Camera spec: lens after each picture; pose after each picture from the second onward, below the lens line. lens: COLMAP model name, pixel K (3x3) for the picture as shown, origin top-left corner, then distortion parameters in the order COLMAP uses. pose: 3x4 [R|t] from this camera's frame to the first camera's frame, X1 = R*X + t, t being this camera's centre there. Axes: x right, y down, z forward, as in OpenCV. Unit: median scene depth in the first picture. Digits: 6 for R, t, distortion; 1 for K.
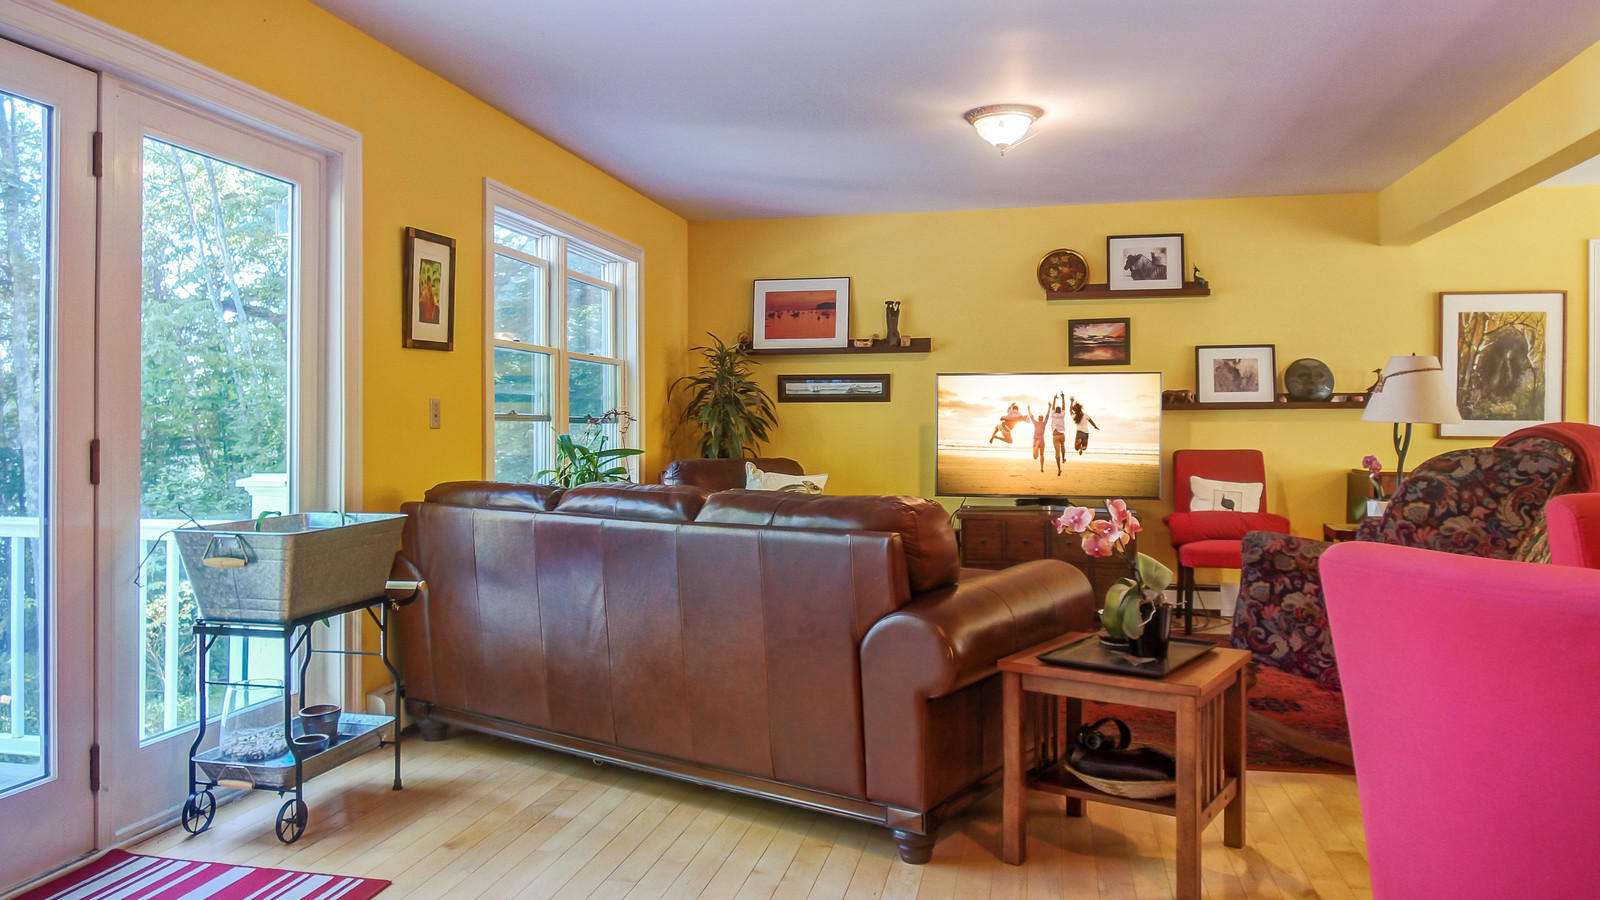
lens RADIAL K [[1107.1, 0, 807.2], [0, 1107.1, 427.6], [0, 0, 1]] dist [0.002123, 0.001145]
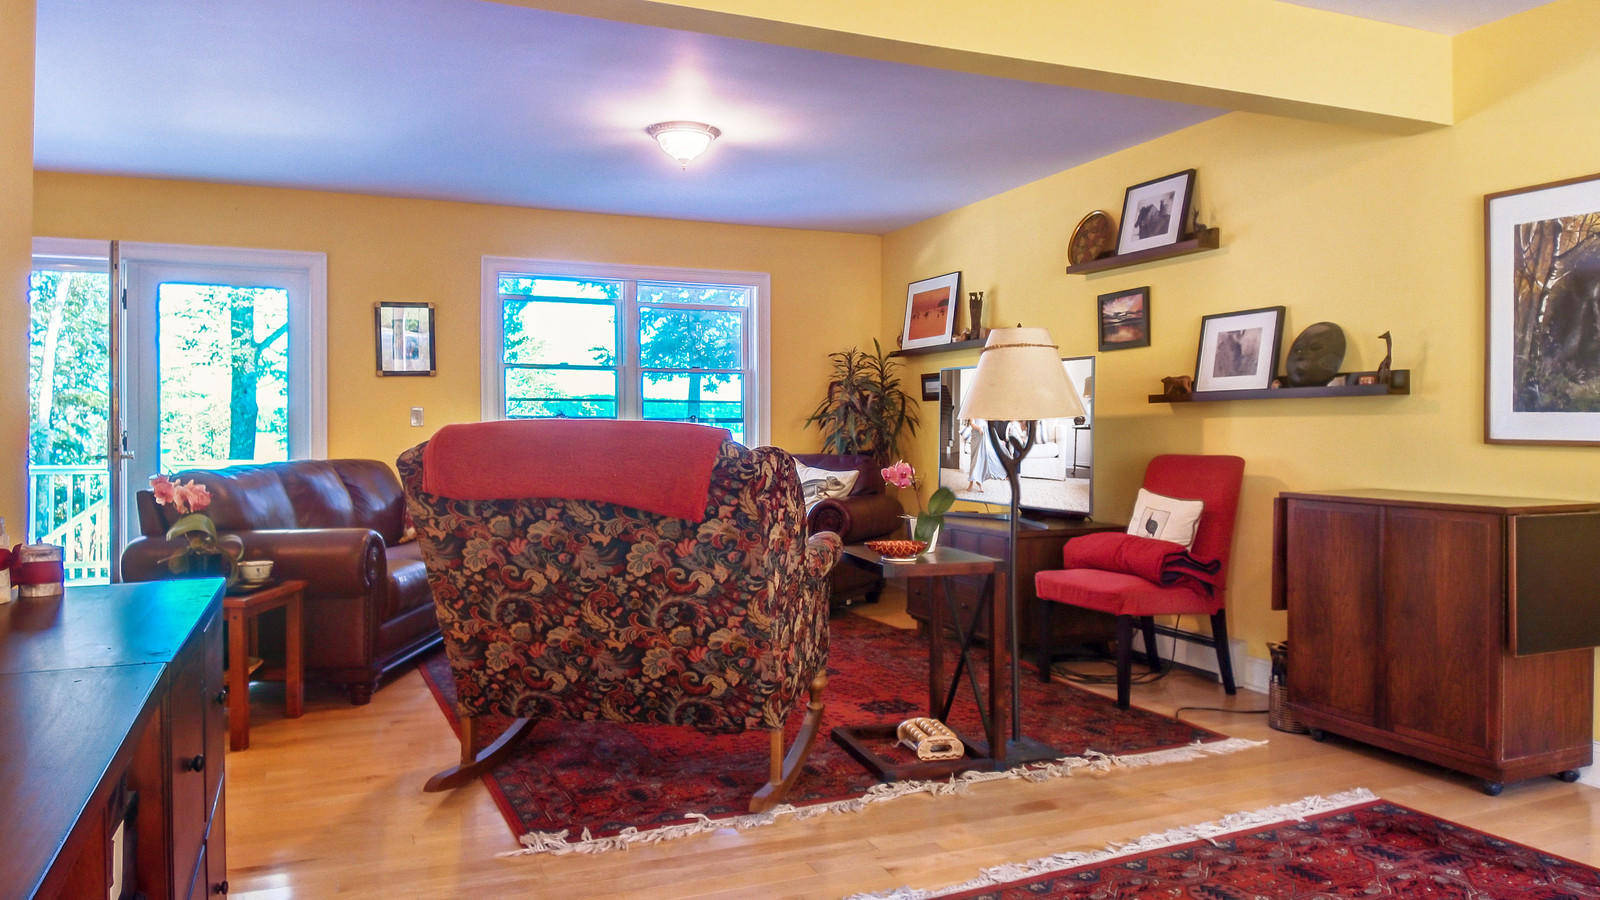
lens RADIAL K [[1107.1, 0, 807.2], [0, 1107.1, 427.6], [0, 0, 1]] dist [0.002123, 0.001145]
pose [[0.588343, 0.000211, -0.808611, 0.803229], [0.000692, 0.999999, 0.000764, 0.000722], [0.808611, -0.001009, 0.588343, 0.345642]]
